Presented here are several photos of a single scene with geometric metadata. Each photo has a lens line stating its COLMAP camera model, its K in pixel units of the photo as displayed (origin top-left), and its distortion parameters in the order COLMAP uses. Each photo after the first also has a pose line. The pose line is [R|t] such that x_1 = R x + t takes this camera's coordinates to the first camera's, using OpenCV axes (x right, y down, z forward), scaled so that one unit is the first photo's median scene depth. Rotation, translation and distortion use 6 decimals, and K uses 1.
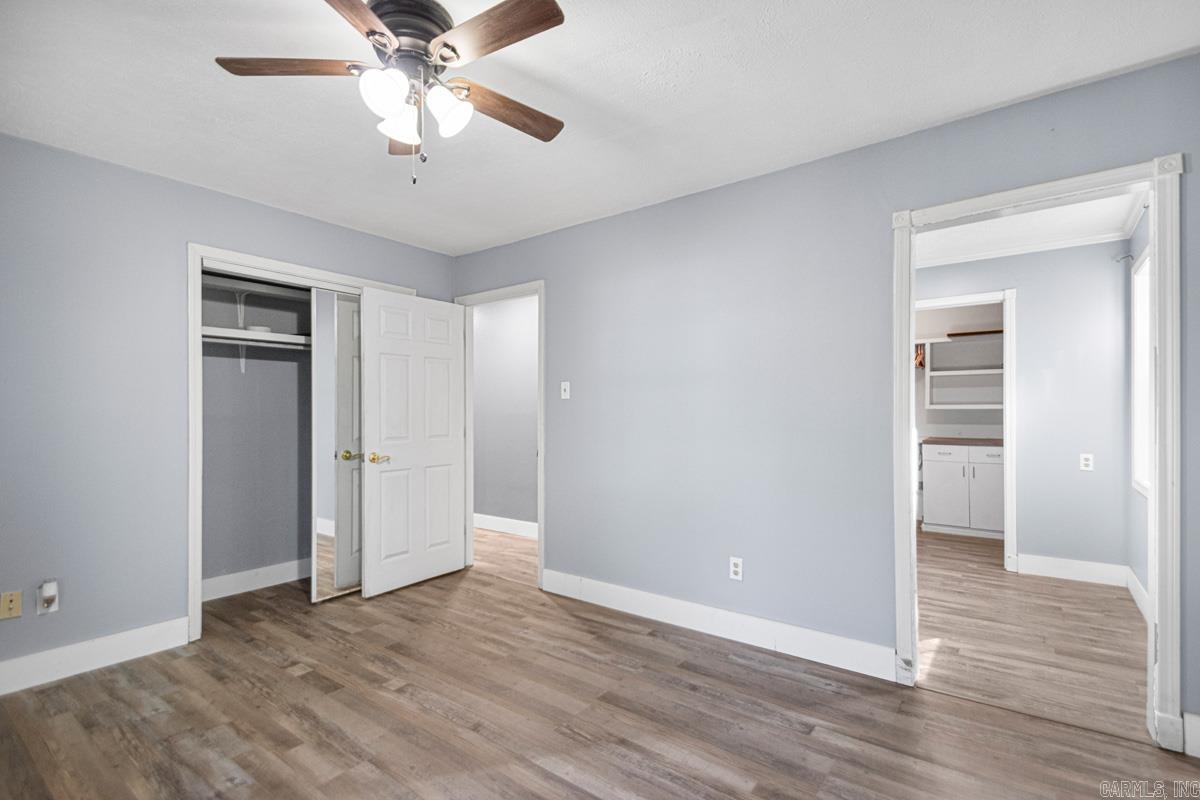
lens RADIAL K [[570.6, 0, 646.3], [0, 570.6, 407.7], [0, 0, 1]] dist [0.030349, -0.020086]
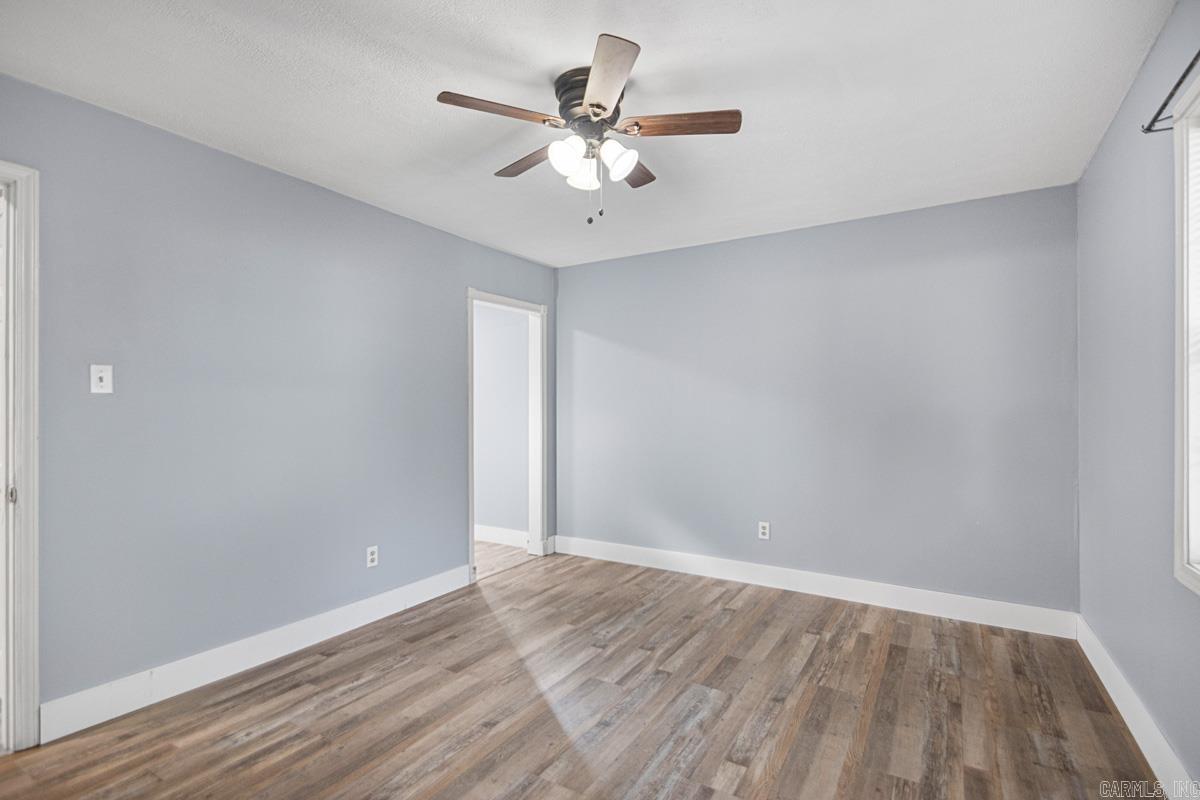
lens RADIAL K [[570.6, 0, 603.3], [0, 570.6, 405.4], [0, 0, 1]] dist [0.030349, -0.020086]
pose [[-0.095128, 0.009672, 0.995418, -1.033942], [-0.003510, 0.999943, -0.010052, 0.001121], [-0.995459, -0.004450, -0.095089, 0.698700]]
